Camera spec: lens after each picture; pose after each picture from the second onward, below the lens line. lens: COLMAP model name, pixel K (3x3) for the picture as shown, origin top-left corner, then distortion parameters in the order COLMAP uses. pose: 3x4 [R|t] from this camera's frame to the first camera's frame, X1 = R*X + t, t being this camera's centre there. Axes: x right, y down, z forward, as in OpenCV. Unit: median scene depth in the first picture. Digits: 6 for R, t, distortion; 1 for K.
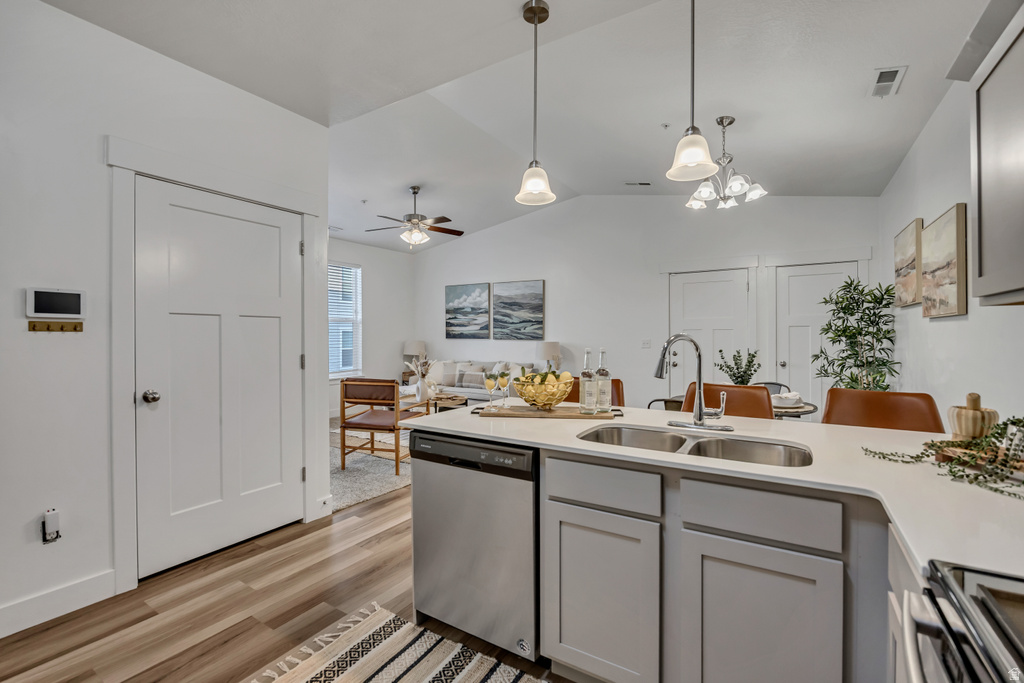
lens RADIAL K [[450.5, 0, 516.7], [0, 450.5, 334.4], [0, 0, 1]] dist [-0.006592, 0.000117]
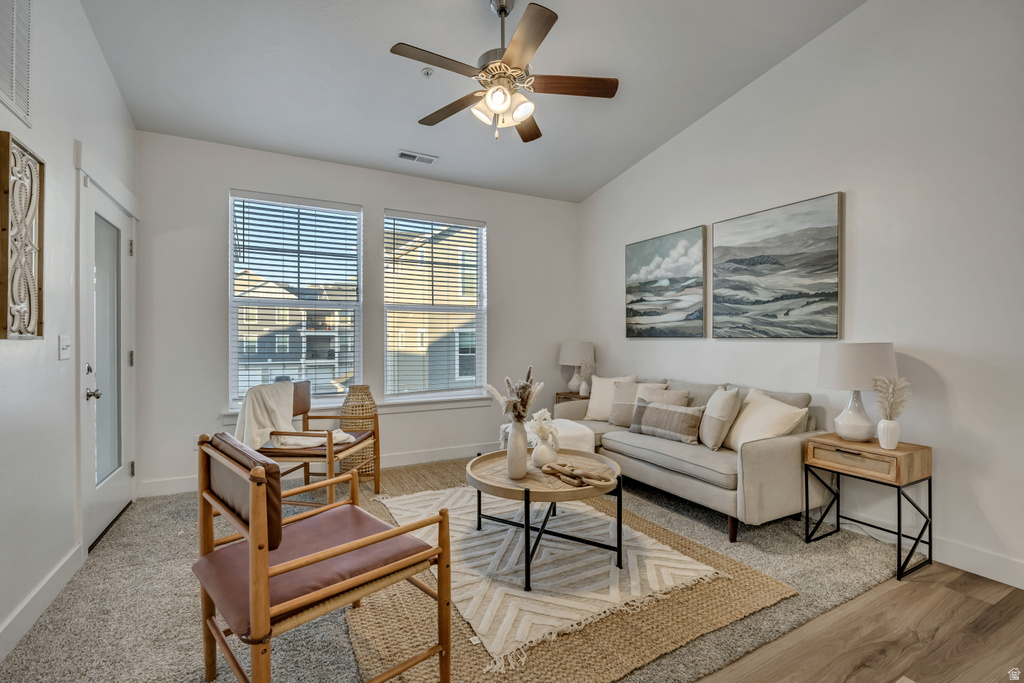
lens RADIAL K [[450.5, 0, 517.4], [0, 450.5, 343.2], [0, 0, 1]] dist [-0.006592, 0.000117]
pose [[0.862138, 0.000956, -0.506672, 0.012367], [0.002150, 0.999982, 0.005546, 0.012923], [0.506669, -0.005871, 0.862121, 0.468756]]
